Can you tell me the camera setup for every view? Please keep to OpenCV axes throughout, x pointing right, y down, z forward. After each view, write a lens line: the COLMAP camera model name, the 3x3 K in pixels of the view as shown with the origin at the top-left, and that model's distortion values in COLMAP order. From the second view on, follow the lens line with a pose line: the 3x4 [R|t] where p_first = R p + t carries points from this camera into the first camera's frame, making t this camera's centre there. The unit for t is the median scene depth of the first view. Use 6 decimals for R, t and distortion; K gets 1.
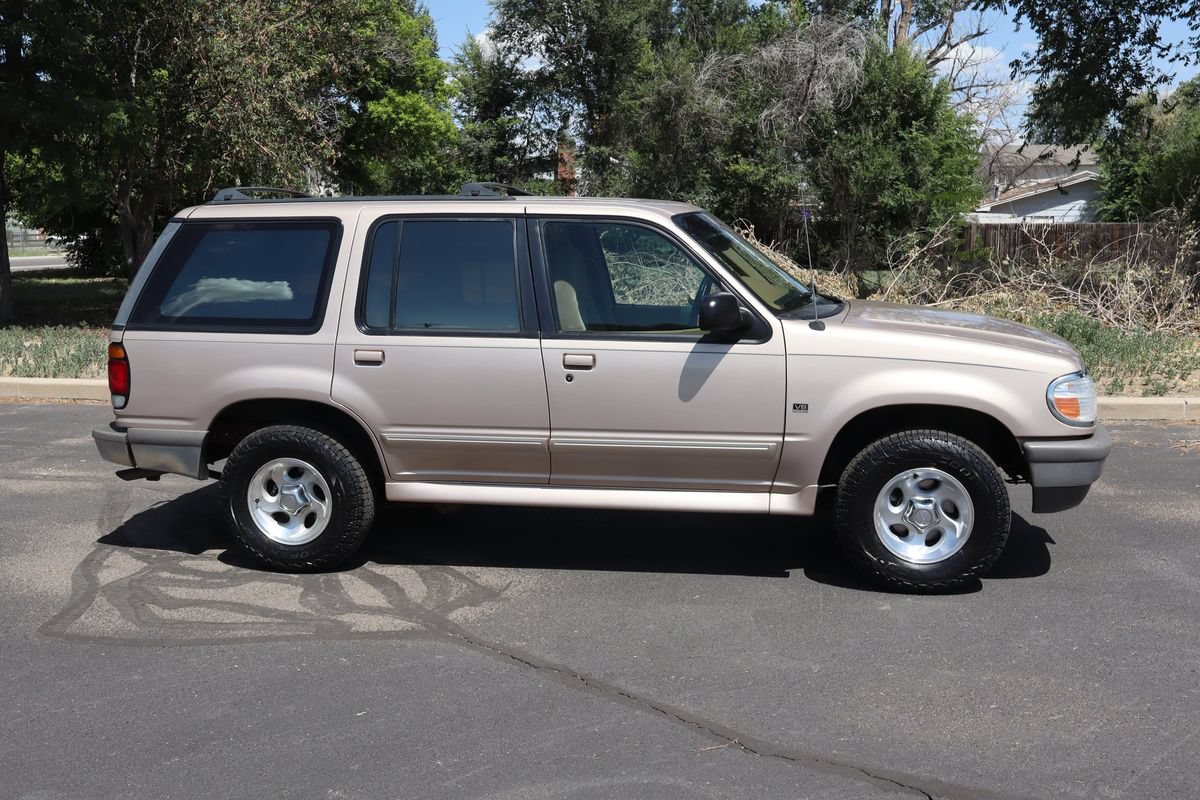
lens RADIAL K [[1188.7, 0, 600.0], [0, 1188.7, 400.0], [0, 0, 1]] dist [-0.004784, 0.003533]
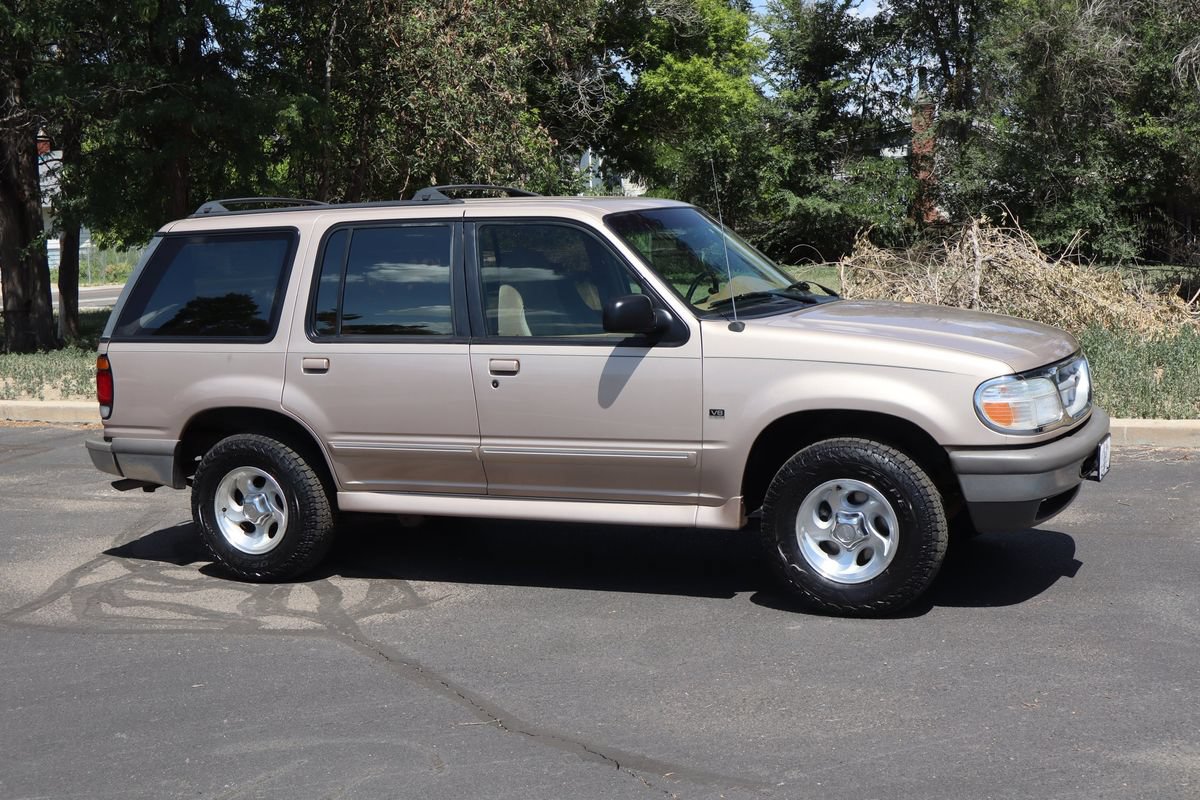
lens RADIAL K [[1570.7, 0, 600.0], [0, 1570.7, 400.0], [0, 0, 1]] dist [0.023425, -0.008288]
pose [[0.966497, -0.002663, -0.256663, 0.369979], [-0.005487, 0.999503, -0.031030, 0.032338], [0.256618, 0.031398, 0.966003, -0.213455]]
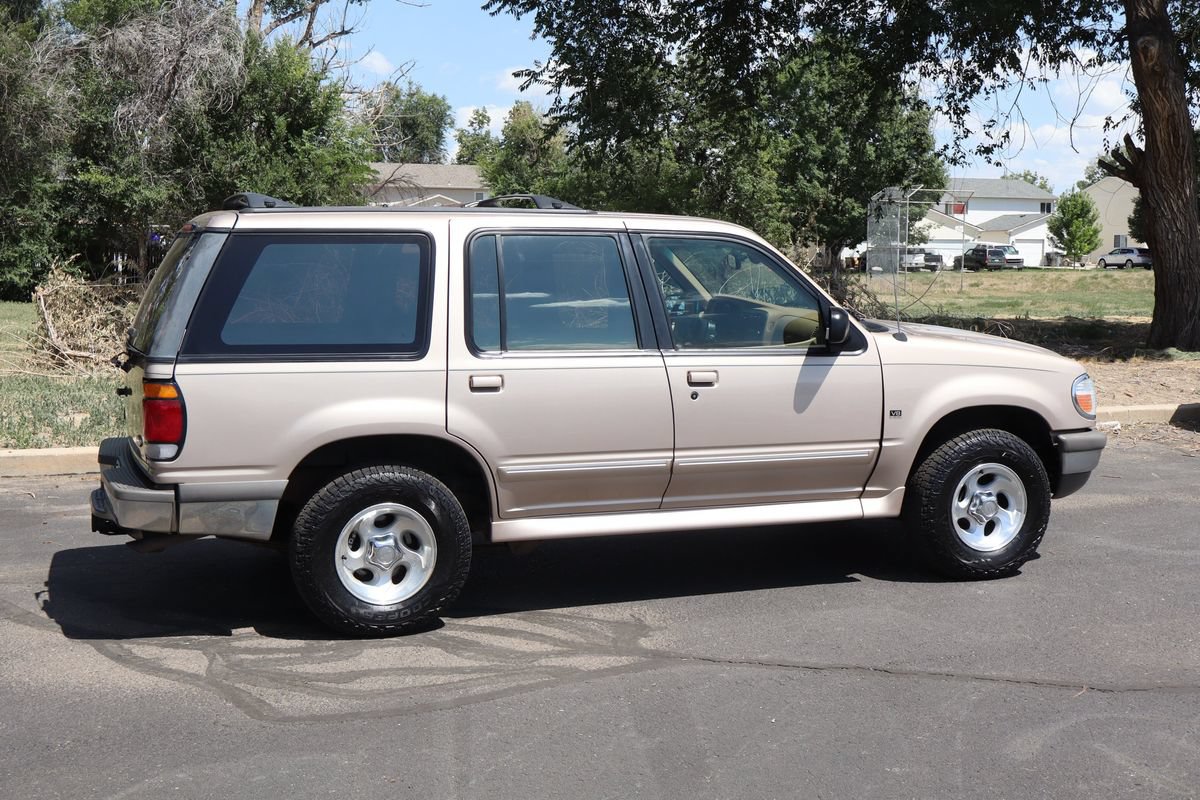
lens RADIAL K [[1466.4, 0, 600.0], [0, 1466.4, 400.0], [0, 0, 1]] dist [0.006571, 0.018161]
pose [[0.870451, -0.039835, 0.490640, -0.655336], [0.062638, 0.997581, -0.030133, 0.015648], [-0.488253, 0.056962, 0.870841, -0.015792]]
